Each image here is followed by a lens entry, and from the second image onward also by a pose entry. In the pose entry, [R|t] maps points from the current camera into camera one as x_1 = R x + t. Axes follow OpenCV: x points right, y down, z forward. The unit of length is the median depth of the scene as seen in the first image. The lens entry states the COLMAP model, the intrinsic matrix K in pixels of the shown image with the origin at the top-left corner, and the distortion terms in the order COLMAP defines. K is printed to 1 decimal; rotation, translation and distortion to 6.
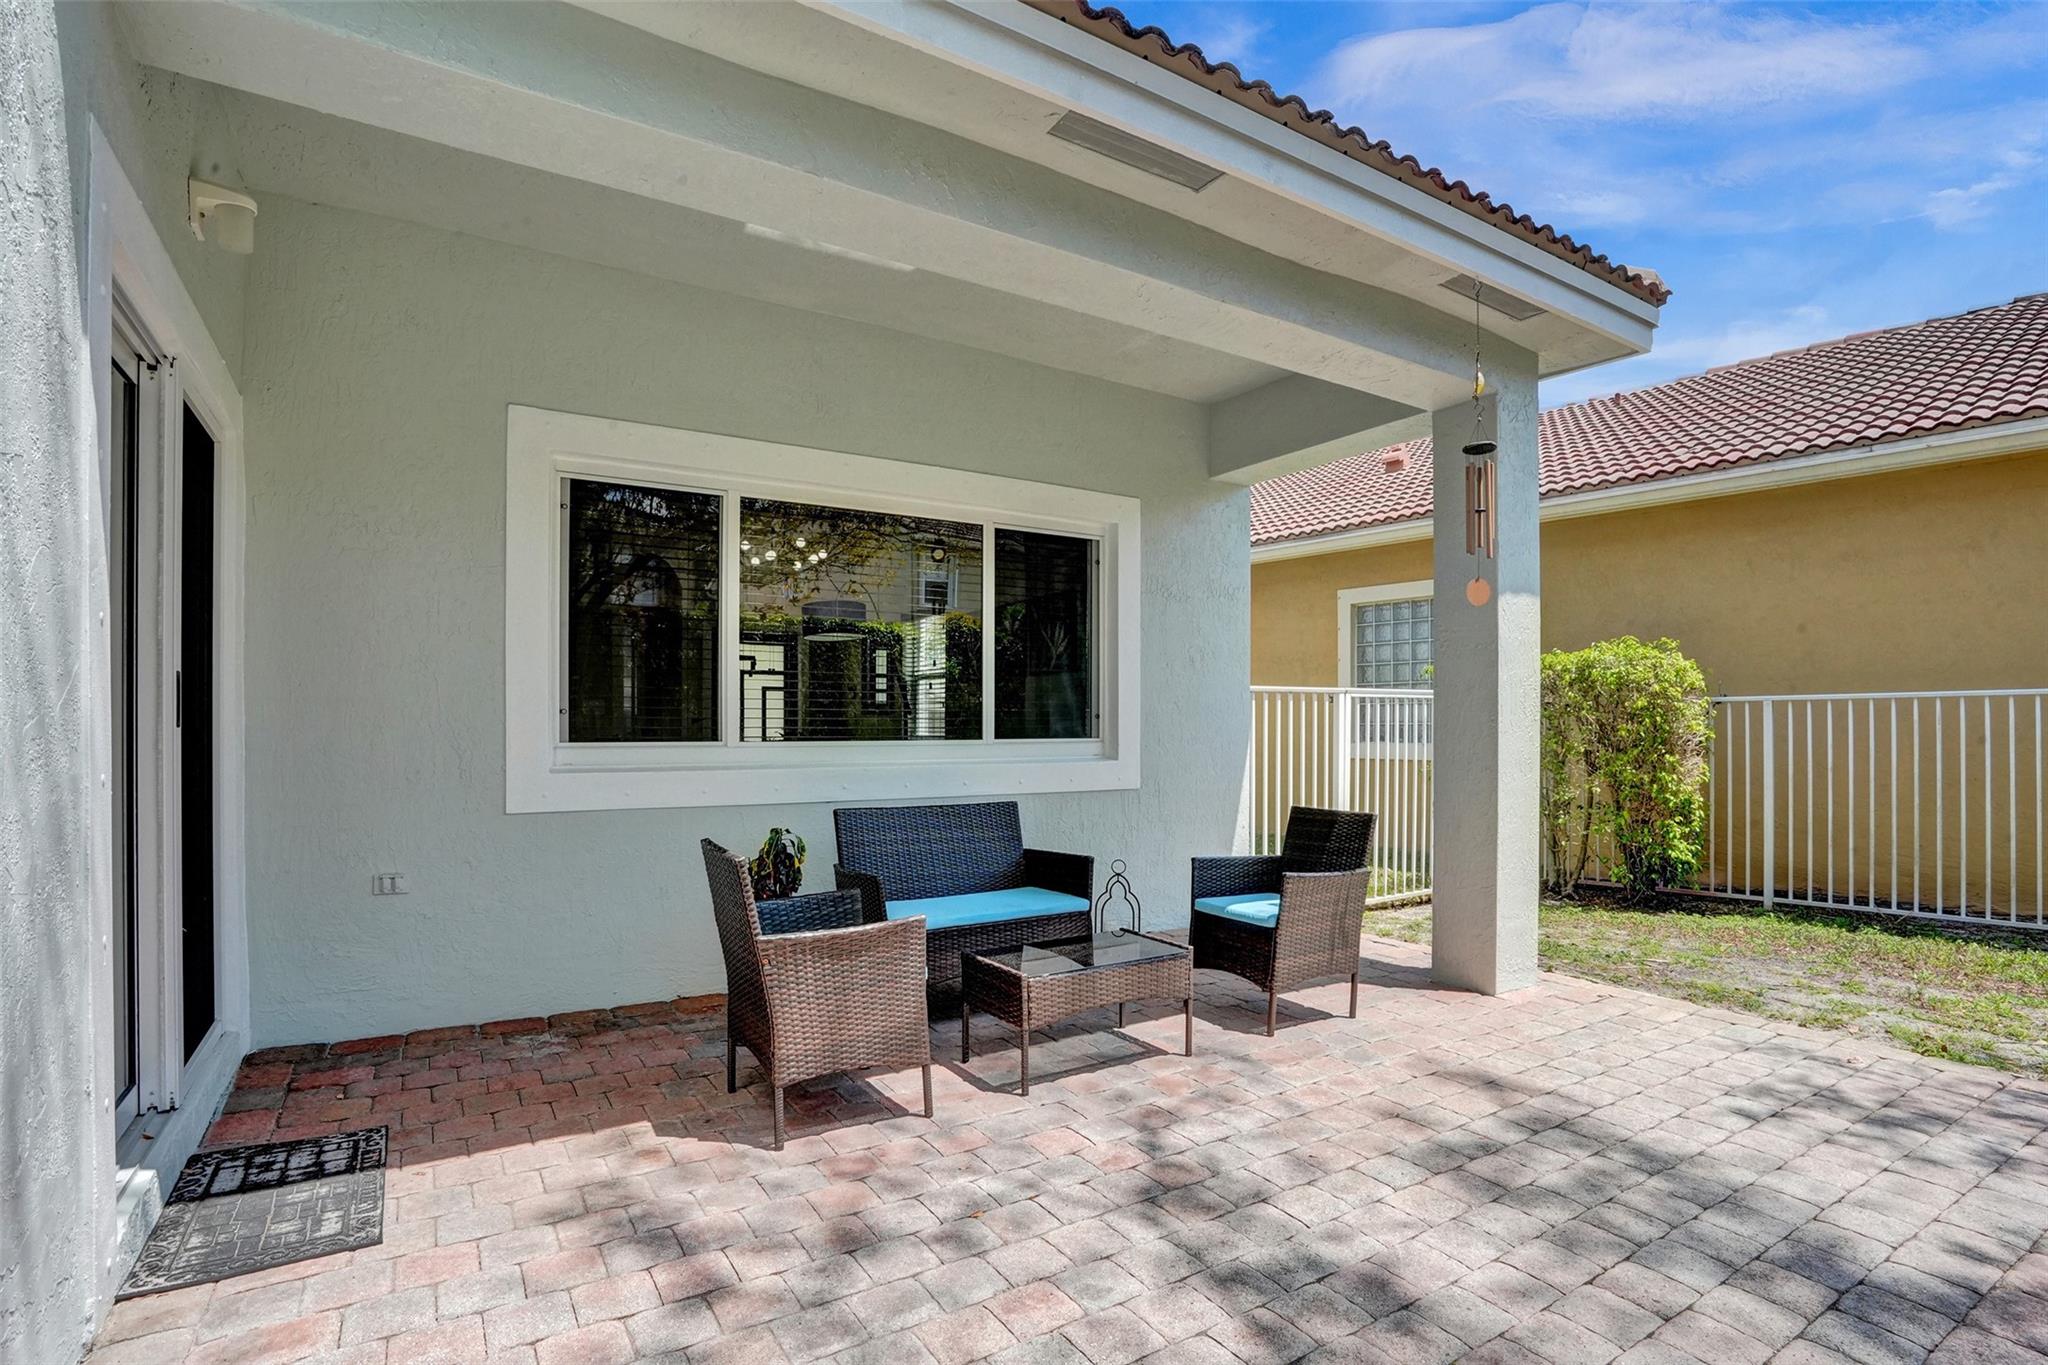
lens RADIAL K [[987.1, 0, 1022.9], [0, 987.1, 722.2], [0, 0, 1]] dist [0.000588, 0.000291]
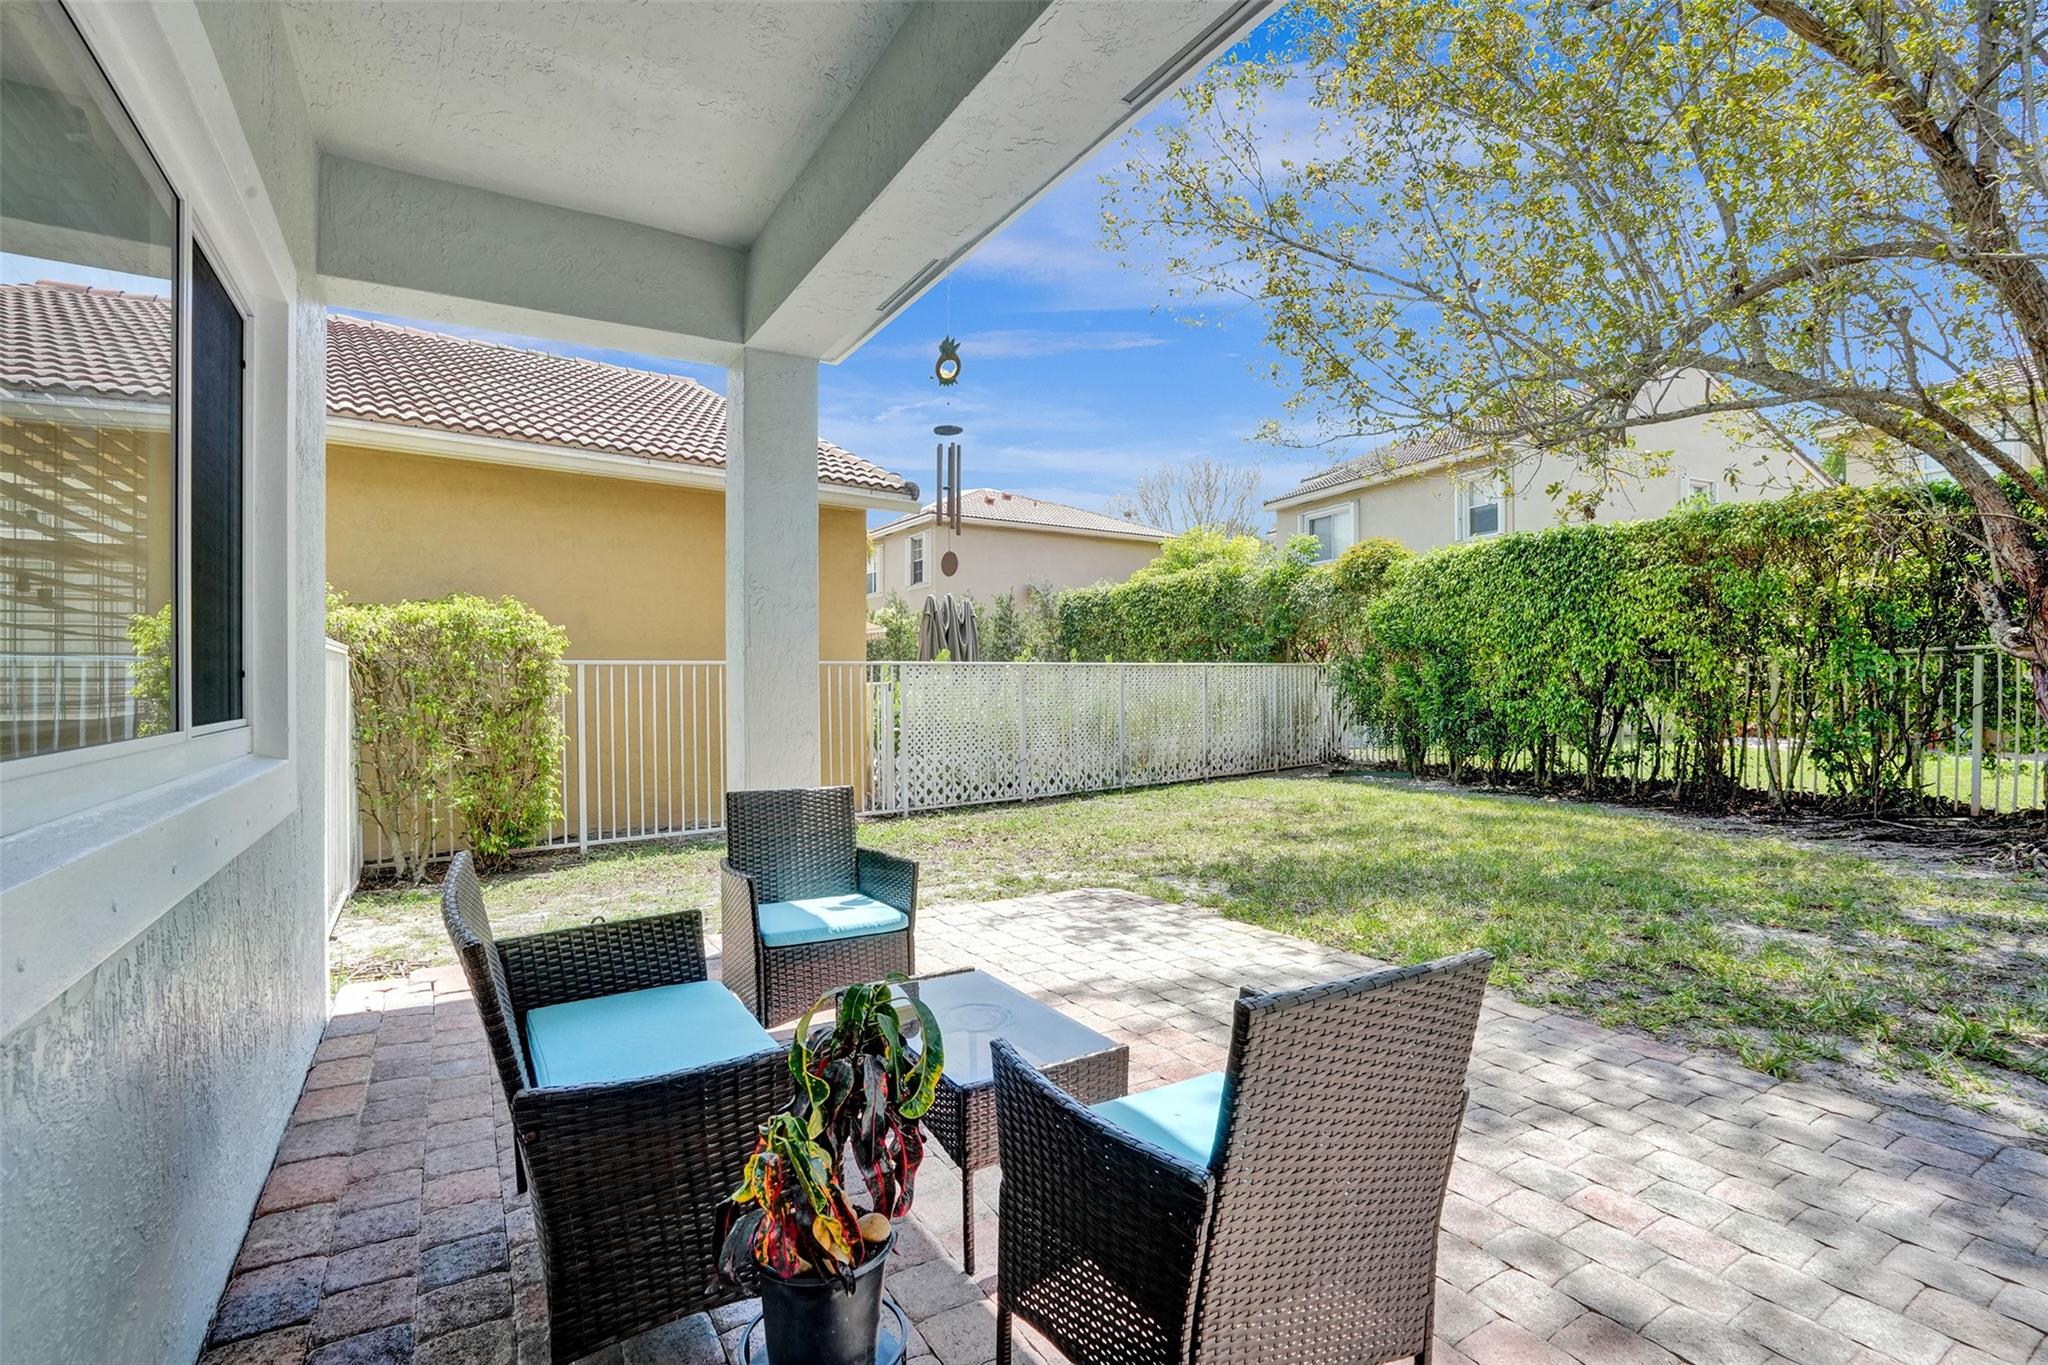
lens RADIAL K [[973.8, 0, 1024.0], [0, 973.8, 682.5], [0, 0, 1]] dist [-0.019053, 0.000480]
pose [[0.044785, -0.002464, 0.998994, -0.425623], [0.000112, 0.999997, 0.002461, -0.005363], [-0.998997, 0.000001, 0.044786, 0.624437]]
